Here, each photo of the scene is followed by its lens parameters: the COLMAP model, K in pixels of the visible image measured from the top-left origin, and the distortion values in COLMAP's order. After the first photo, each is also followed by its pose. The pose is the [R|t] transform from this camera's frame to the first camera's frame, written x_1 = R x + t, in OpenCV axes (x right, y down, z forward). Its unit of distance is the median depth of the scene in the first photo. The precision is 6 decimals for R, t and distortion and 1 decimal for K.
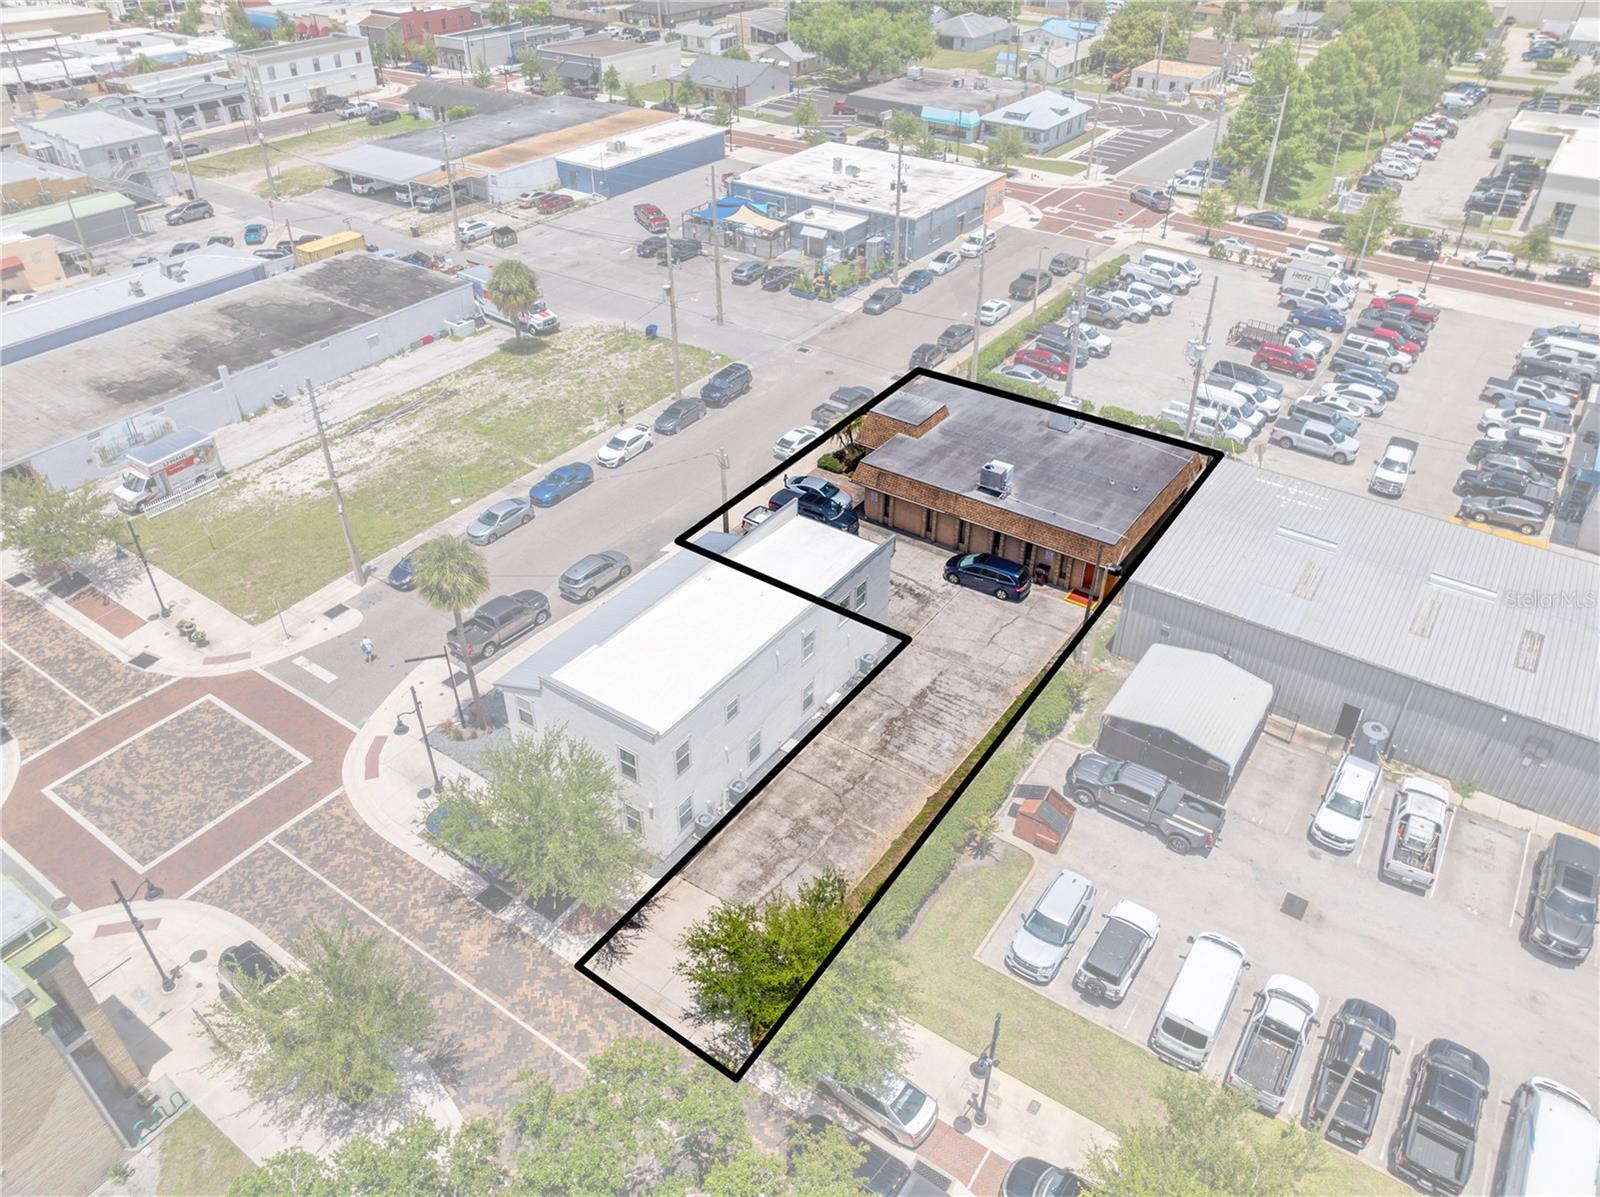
lens RADIAL K [[1117.7, 0, 805.0], [0, 1117.7, 595.0], [0, 0, 1]] dist [-0.030769, -0.001683]
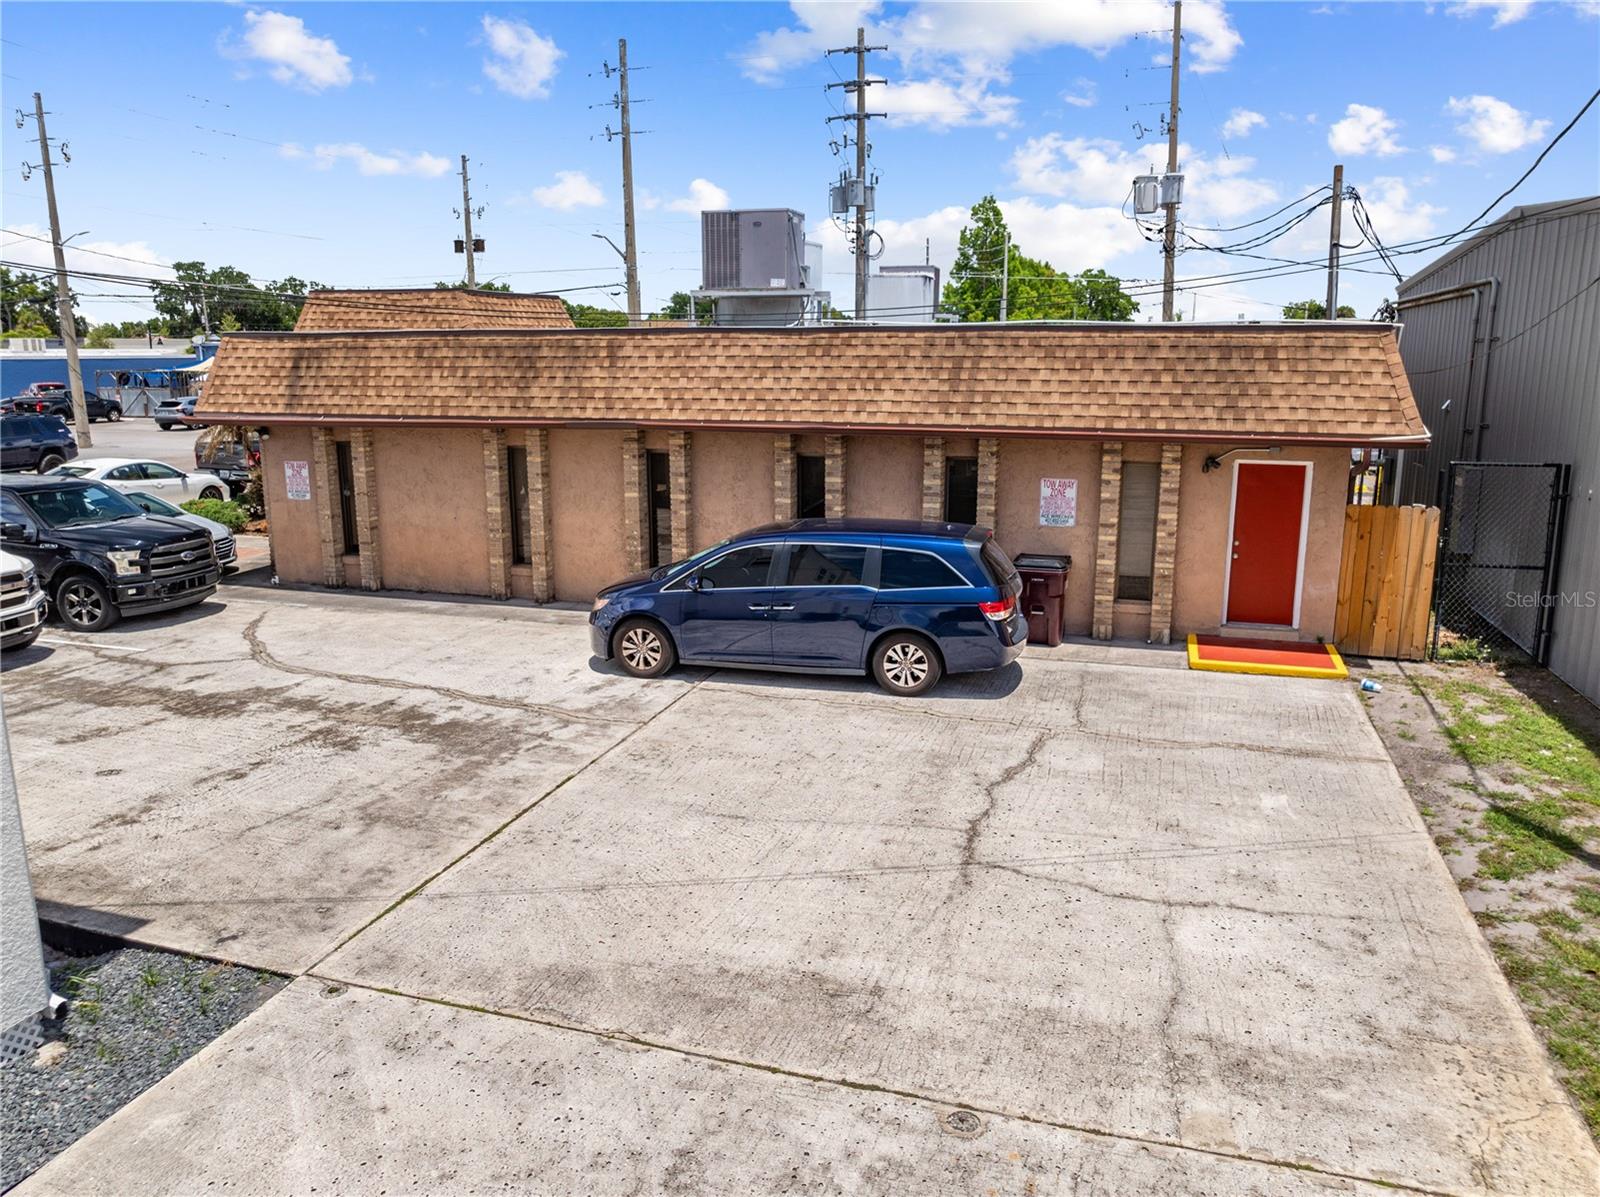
lens RADIAL K [[1121.6, 0, 803.5], [0, 1121.6, 589.4], [0, 0, 1]] dist [-0.034202, 0.001213]
pose [[0.953298, -0.055134, 0.296956, 0.095333], [0.175403, 0.901468, -0.395714, 0.054014], [-0.245879, 0.429321, 0.869038, 0.763935]]
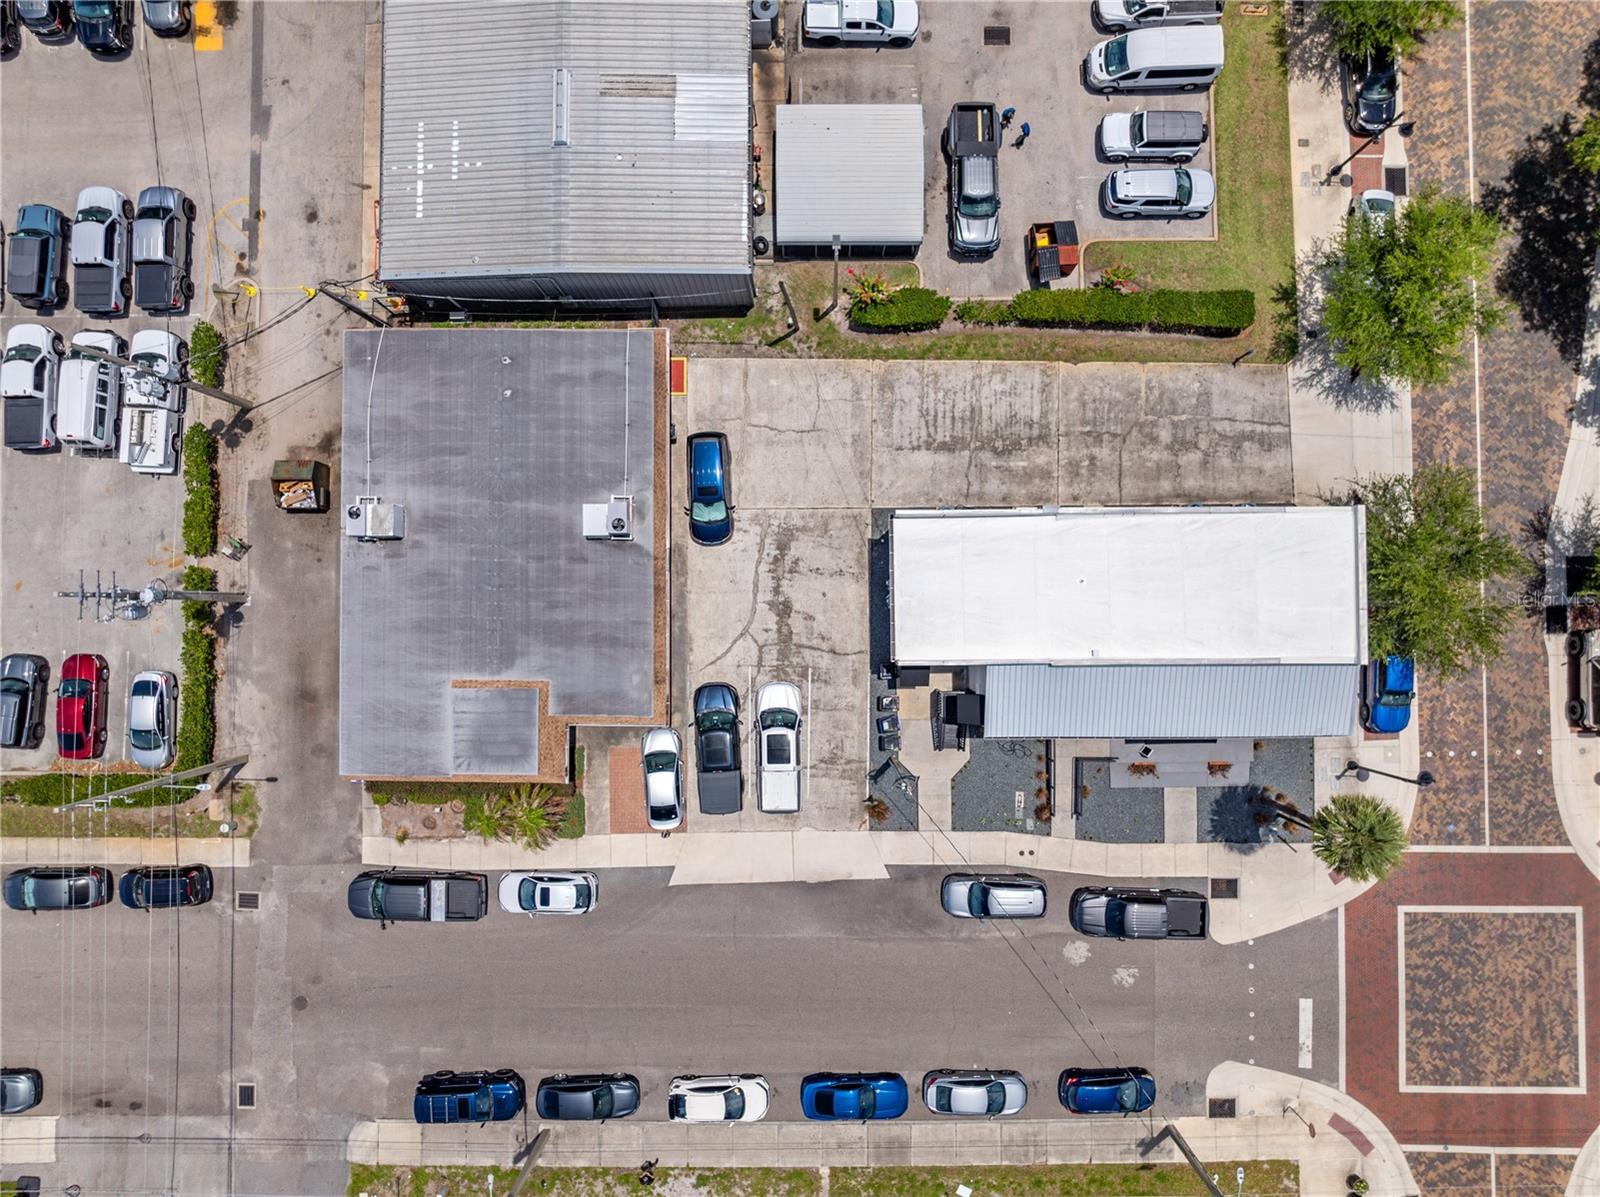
lens RADIAL K [[1121.6, 0, 803.5], [0, 1121.6, 589.4], [0, 0, 1]] dist [-0.034202, 0.001213]
pose [[-0.572546, -0.819581, 0.021862, 0.045680], [0.480727, -0.313989, 0.818726, -0.611545], [-0.664148, 0.479268, 0.573768, 0.498887]]
